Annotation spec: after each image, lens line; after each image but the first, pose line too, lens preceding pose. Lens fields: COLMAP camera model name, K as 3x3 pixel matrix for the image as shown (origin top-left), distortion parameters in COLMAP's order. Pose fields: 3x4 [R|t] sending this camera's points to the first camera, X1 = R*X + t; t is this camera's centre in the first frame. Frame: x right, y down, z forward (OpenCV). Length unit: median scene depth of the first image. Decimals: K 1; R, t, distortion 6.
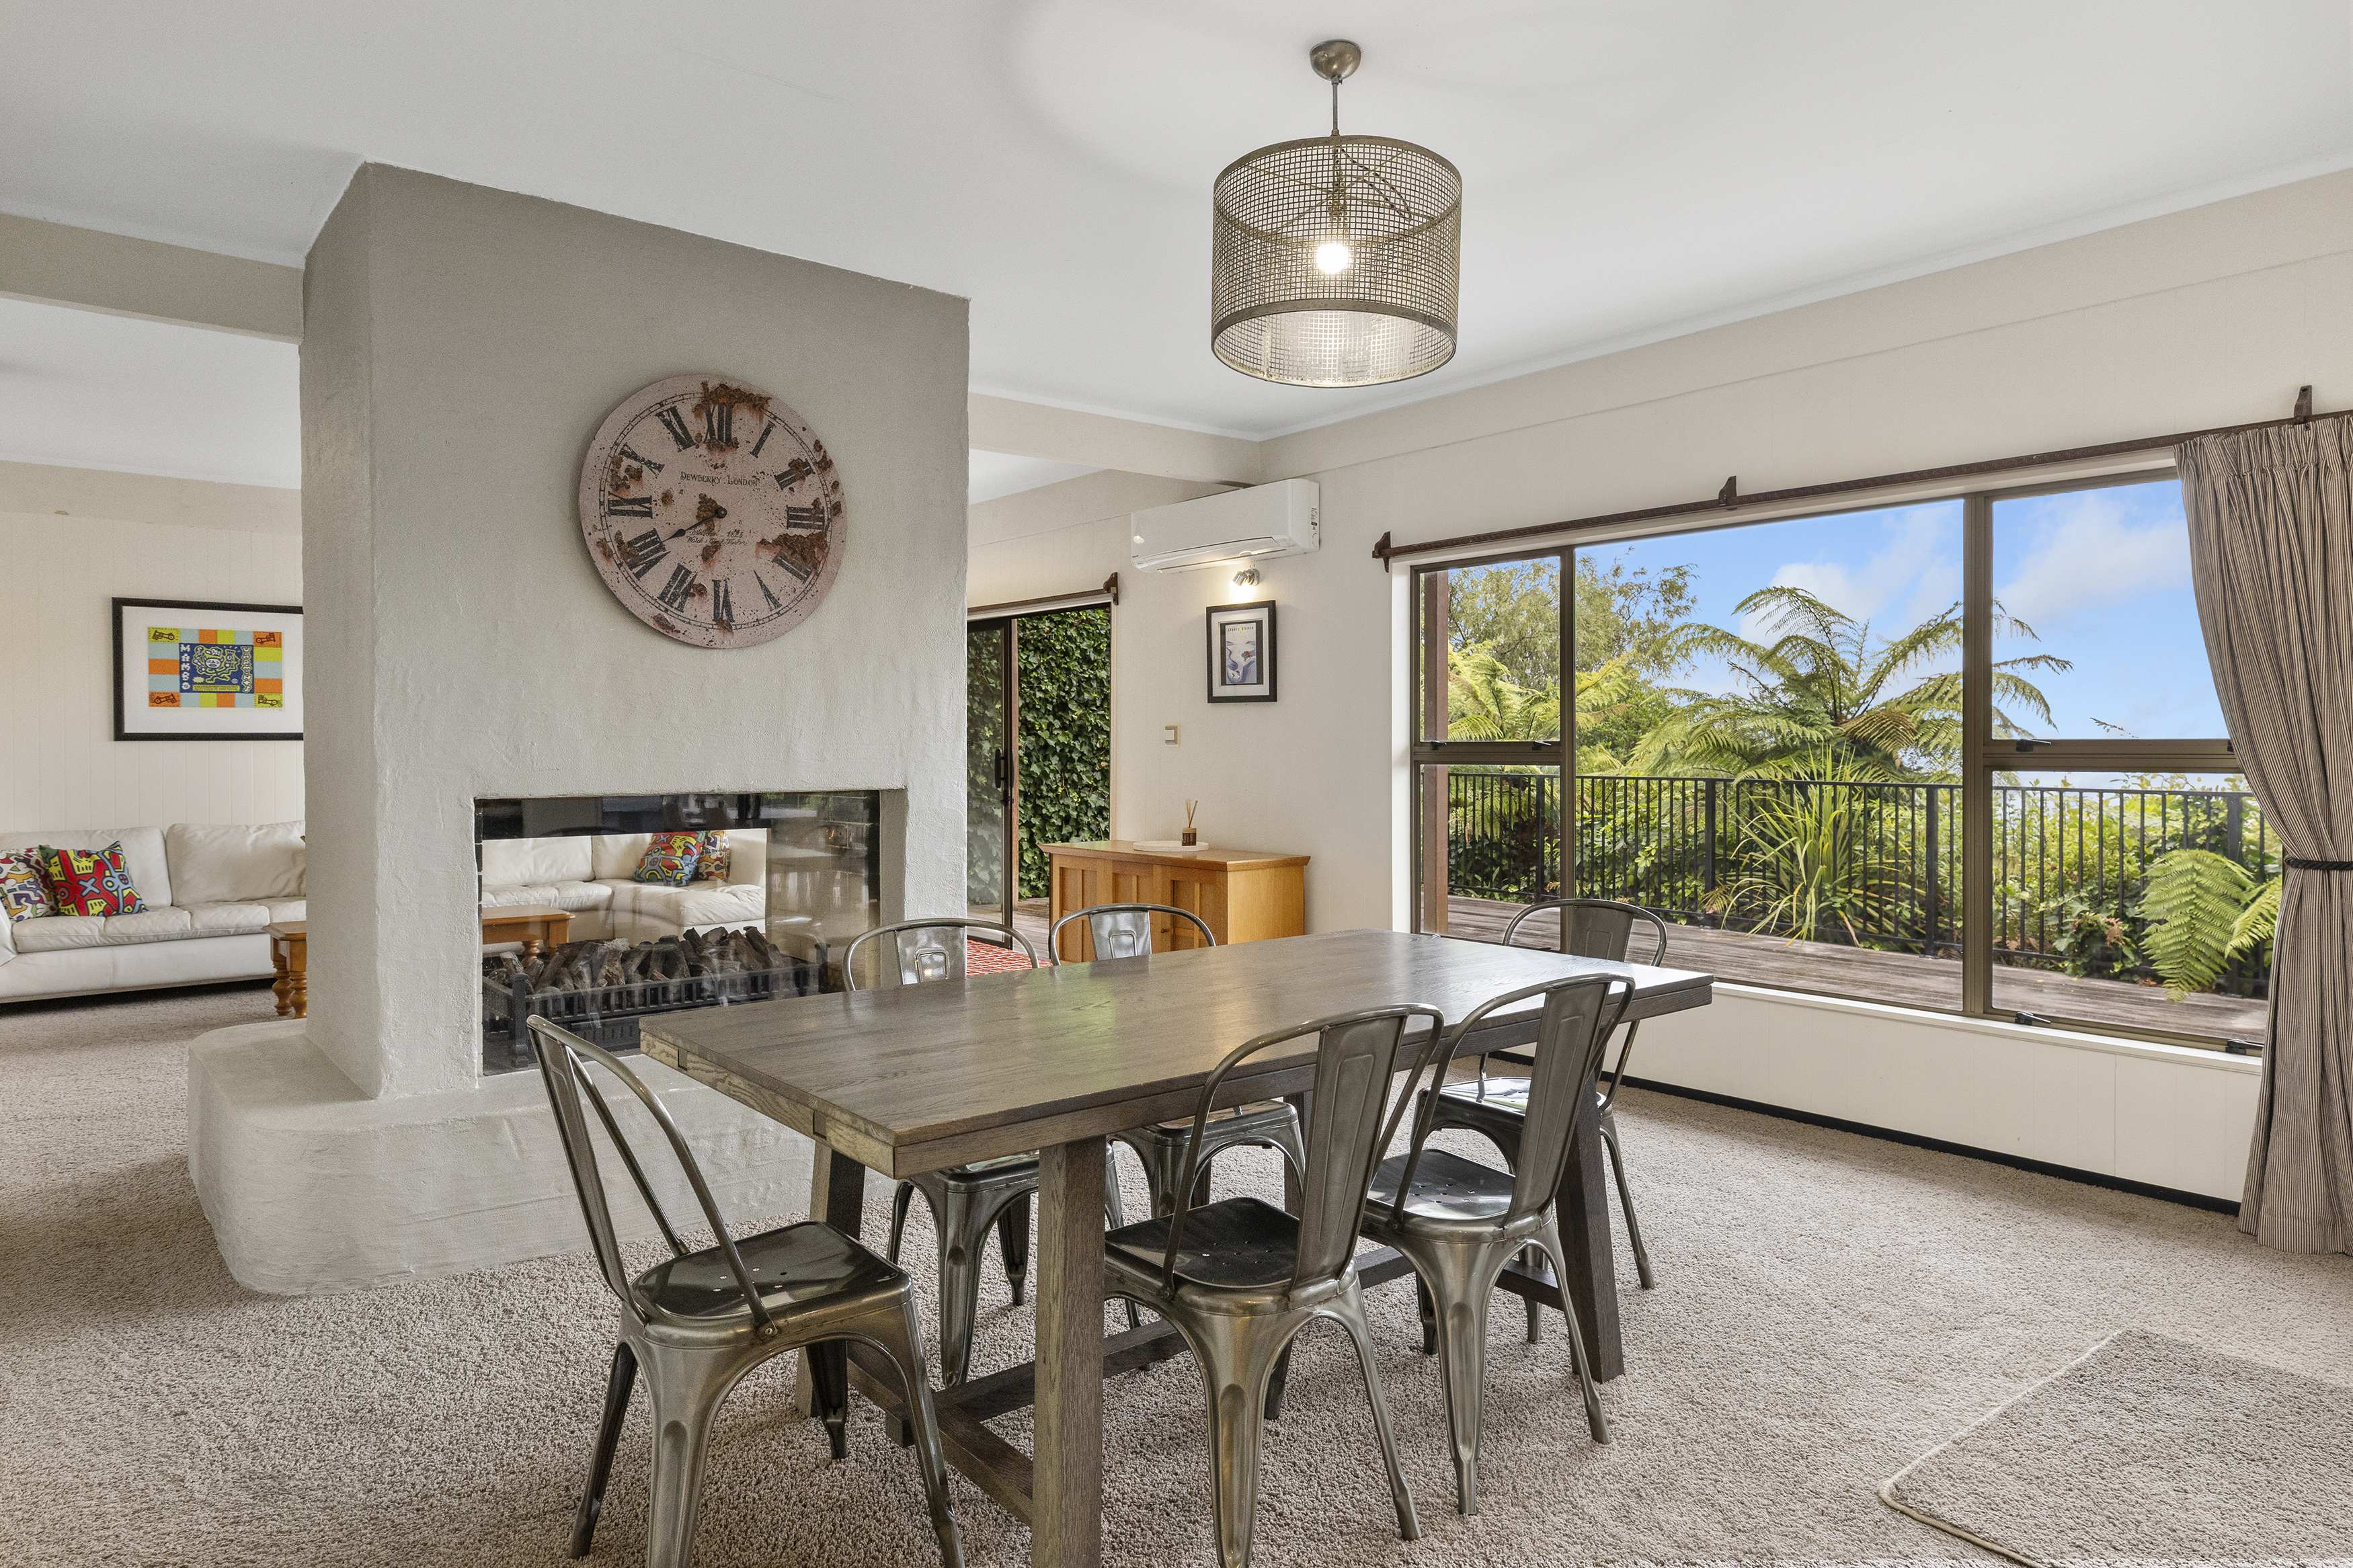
lens RADIAL K [[1420.2, 0, 1176.5], [0, 1420.2, 784.0], [0, 0, 1]] dist [0.003094, 0.001352]
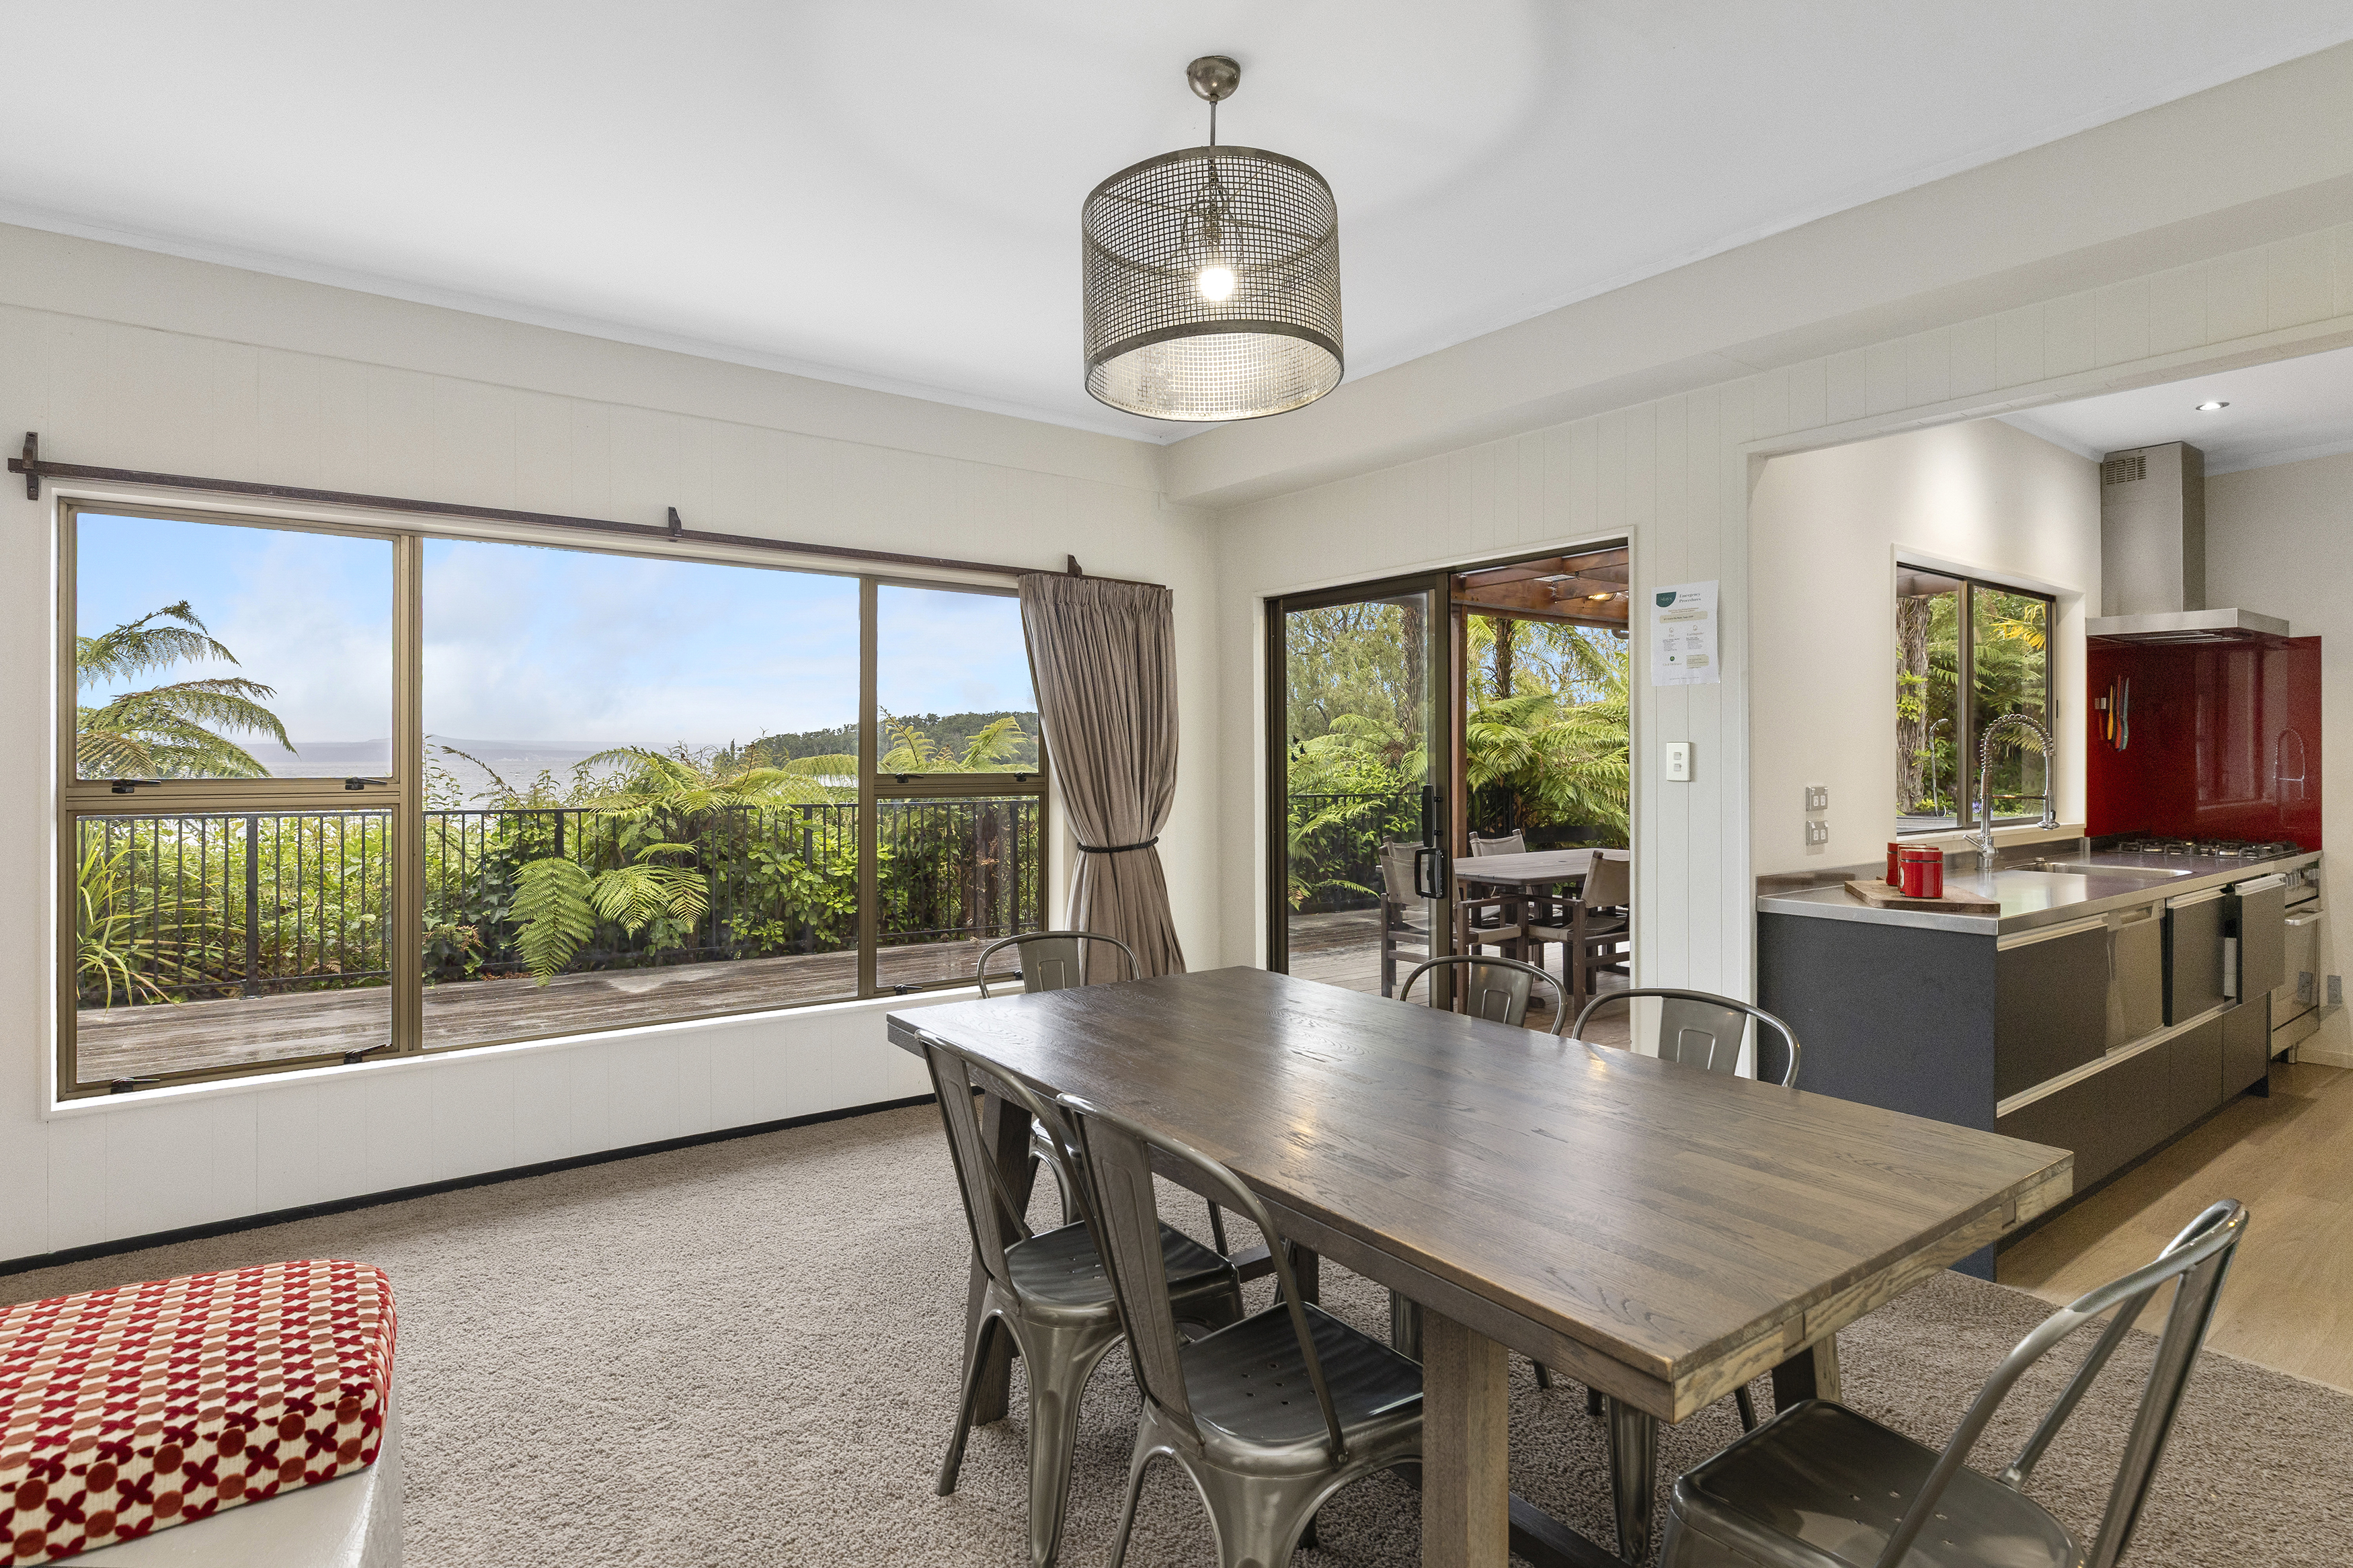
lens RADIAL K [[1212.8, 0, 1176.8], [0, 1212.8, 758.0], [0, 0, 1]] dist [-0.016090, -0.000317]
pose [[0.037930, 0.002736, 0.999277, -1.201086], [0.028645, 0.999582, -0.003824, -0.081950], [-0.998870, 0.028769, 0.037835, 1.721964]]
